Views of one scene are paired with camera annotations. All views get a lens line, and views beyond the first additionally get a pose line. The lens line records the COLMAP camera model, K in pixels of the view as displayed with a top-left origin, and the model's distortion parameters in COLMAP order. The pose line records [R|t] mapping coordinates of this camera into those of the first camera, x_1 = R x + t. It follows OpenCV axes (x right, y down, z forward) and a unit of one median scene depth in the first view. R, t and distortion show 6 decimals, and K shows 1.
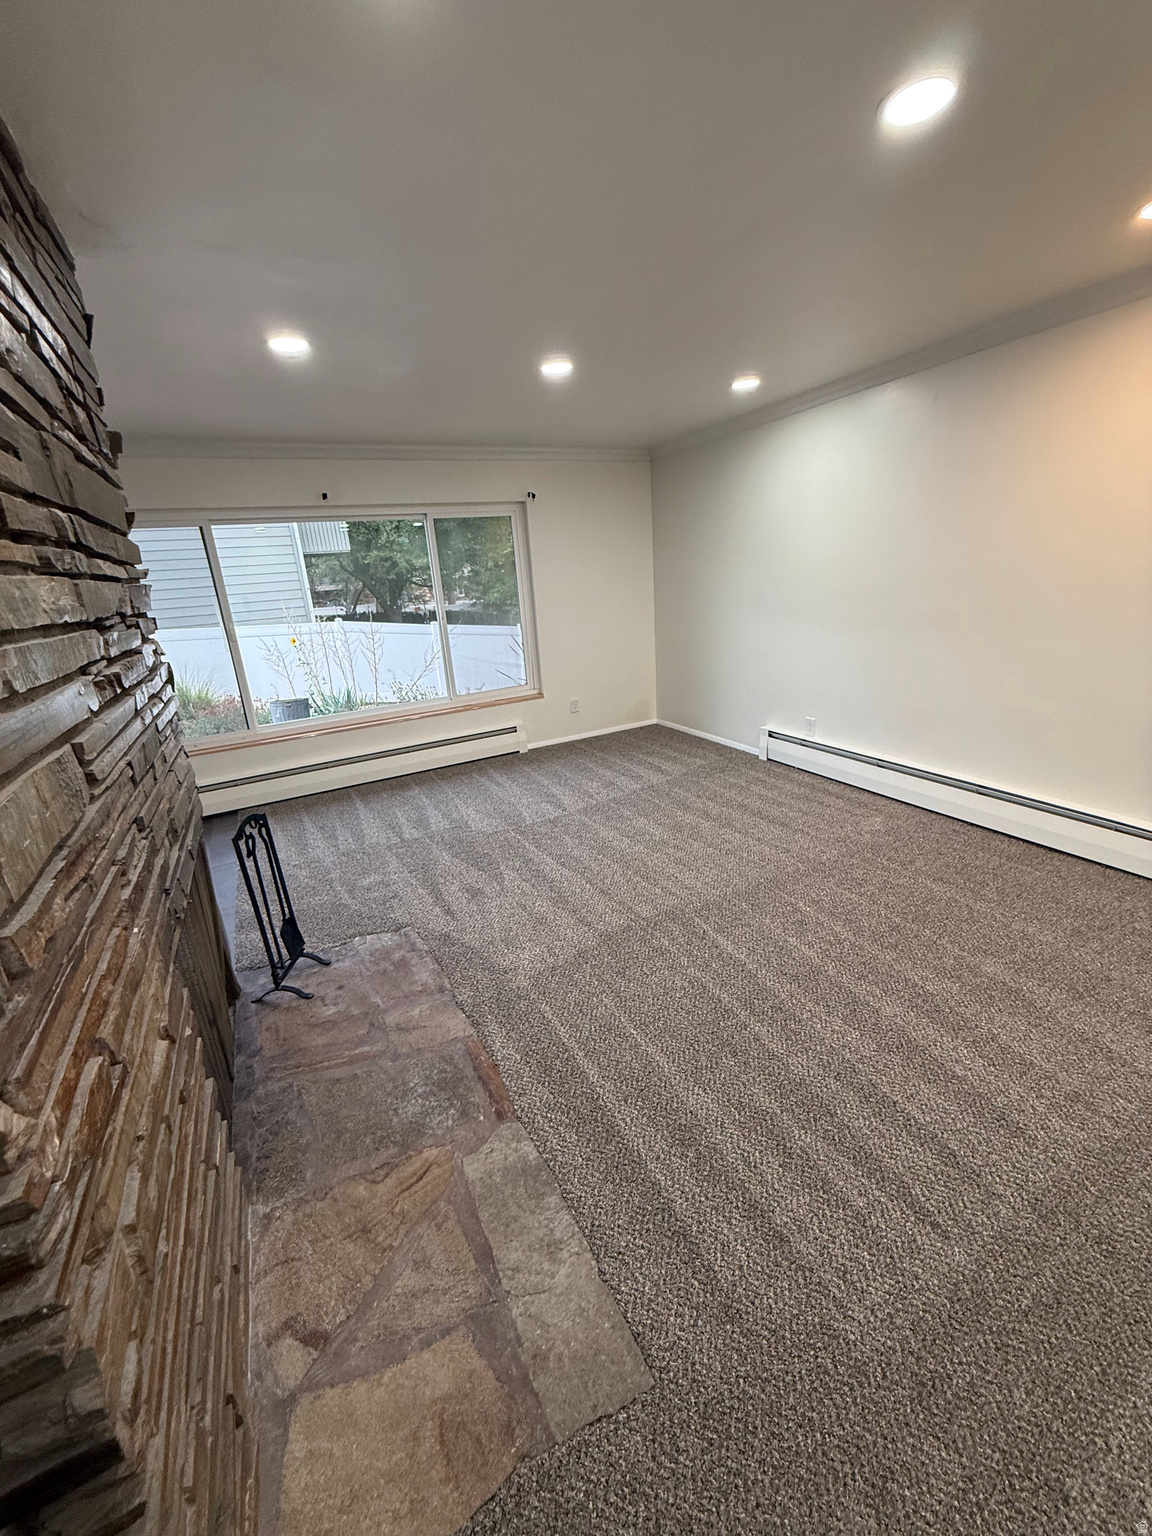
lens RADIAL K [[614.4, 0, 574.8], [0, 614.4, 764.2], [0, 0, 1]] dist [-0.000623, 0.000376]
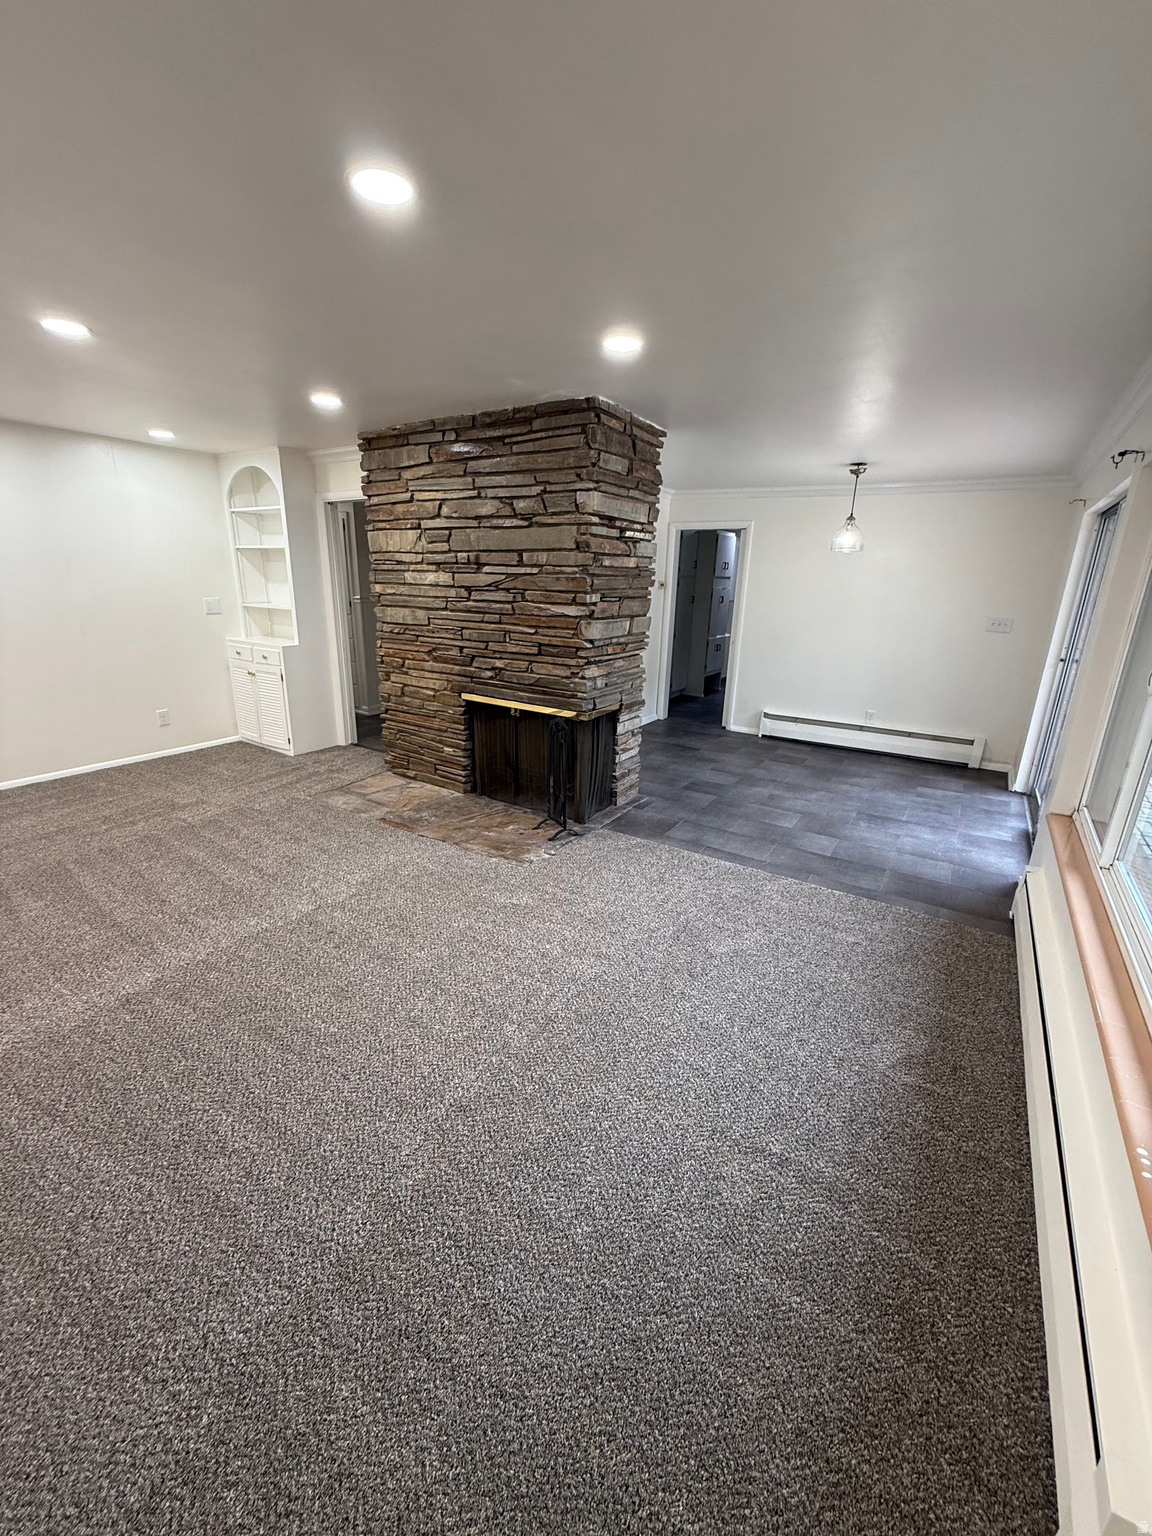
lens RADIAL K [[614.4, 0, 574.8], [0, 614.4, 764.2], [0, 0, 1]] dist [-0.000623, 0.000376]
pose [[-0.865640, 0.187555, -0.464210, 0.146453], [-0.120405, 0.821986, 0.556634, -0.490451], [0.485974, 0.537738, -0.688961, 1.465447]]
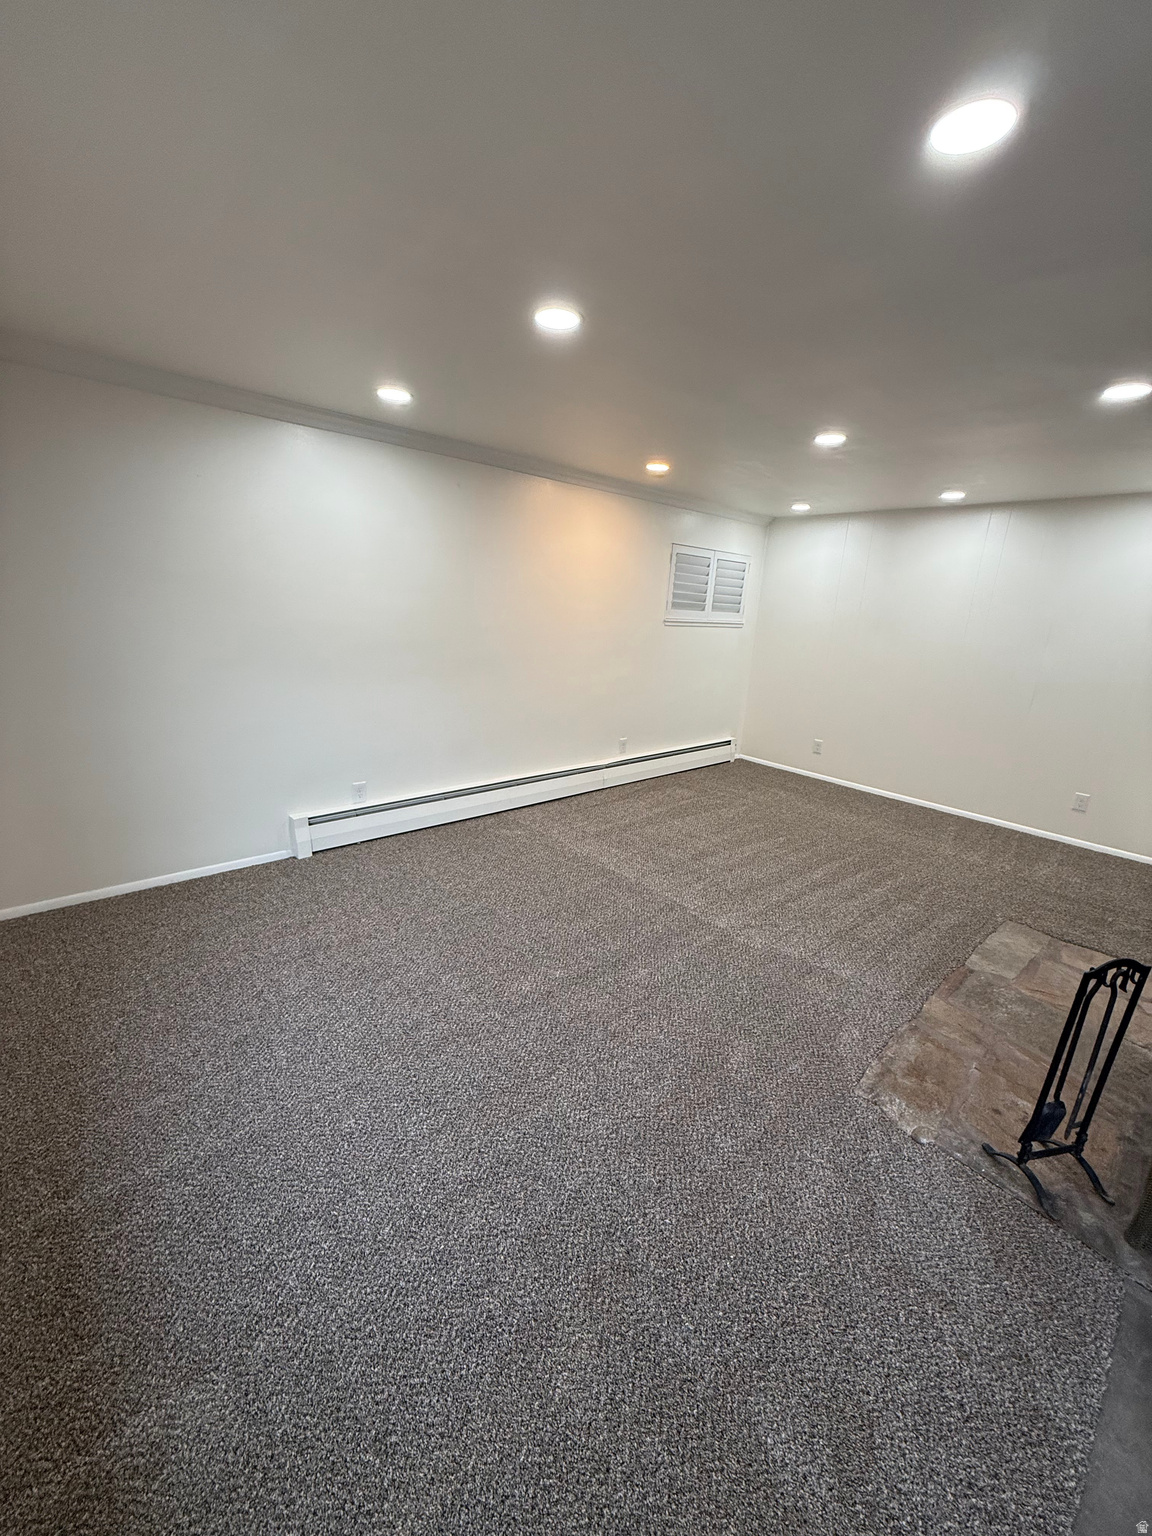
lens RADIAL K [[614.4, 0, 574.8], [0, 614.4, 764.2], [0, 0, 1]] dist [-0.000623, 0.000376]
pose [[-0.247669, -0.196978, 0.948609, -0.666850], [0.257321, 0.930575, 0.260416, -0.317227], [-0.934048, 0.308594, -0.179787, 1.091919]]
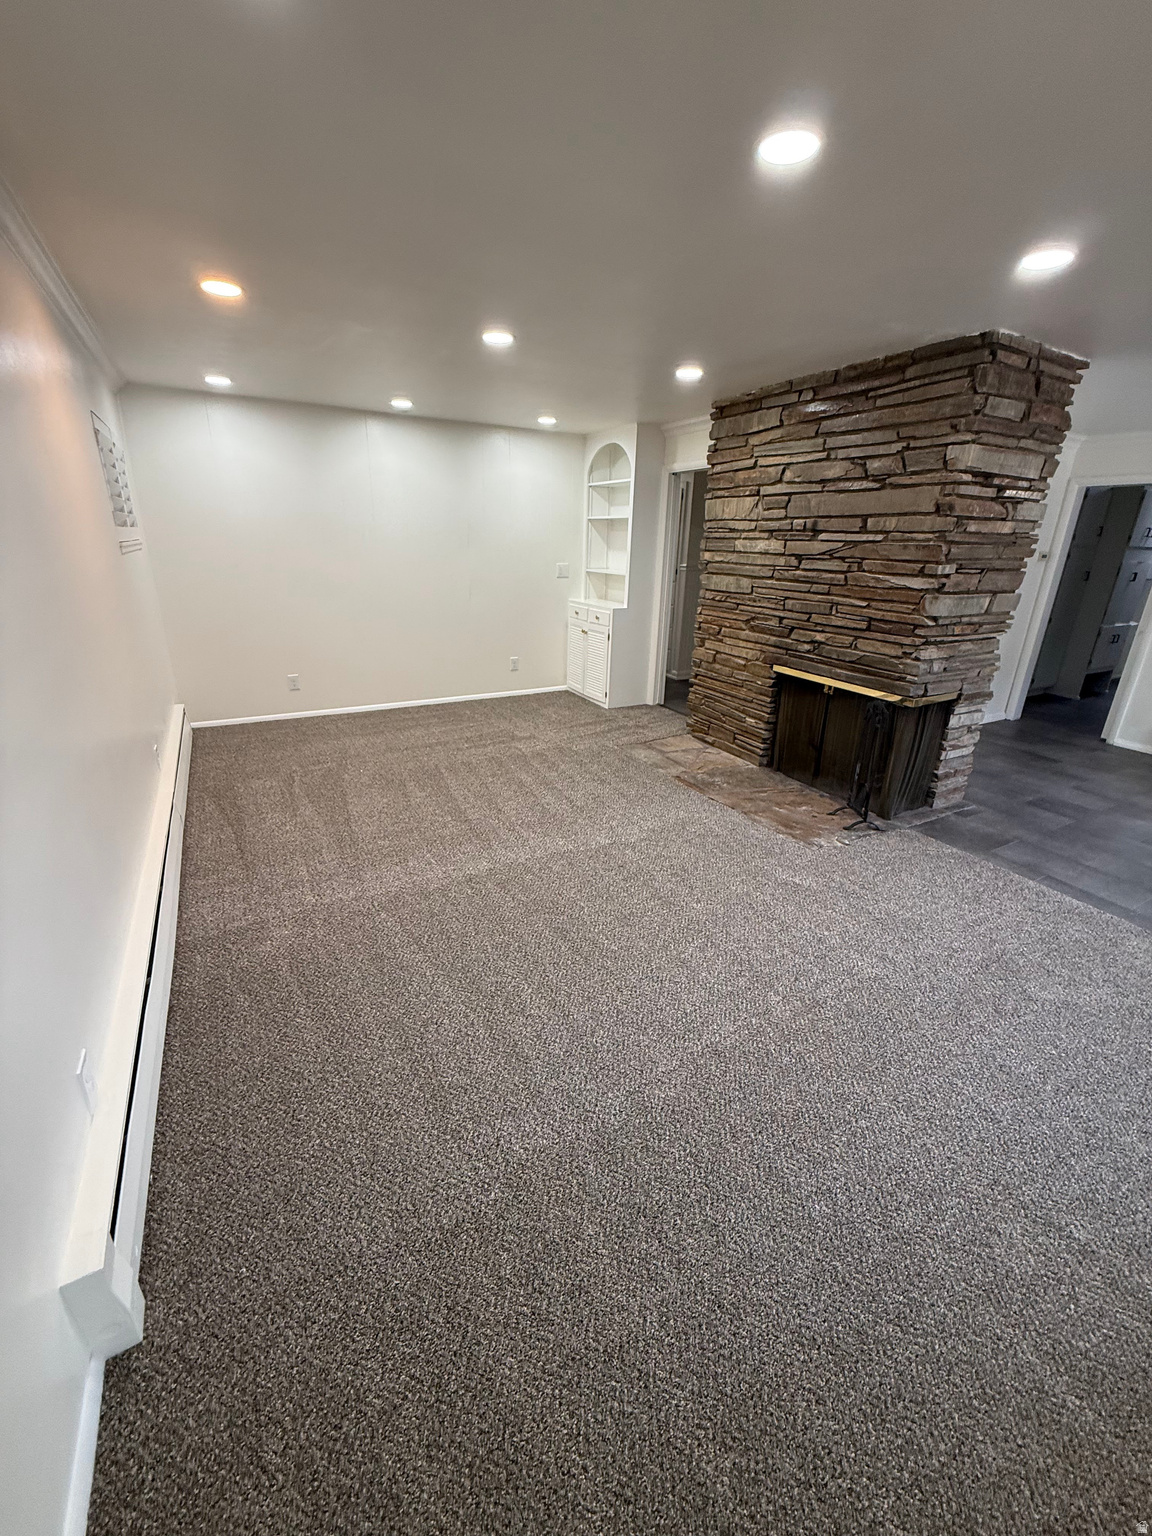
lens RADIAL K [[614.4, 0, 574.8], [0, 614.4, 764.2], [0, 0, 1]] dist [-0.000623, 0.000376]
pose [[-0.998657, 0.048862, -0.017224, 0.166912], [0.028015, 0.788960, 0.613805, -0.493913], [0.043580, 0.612499, -0.789269, 1.488287]]
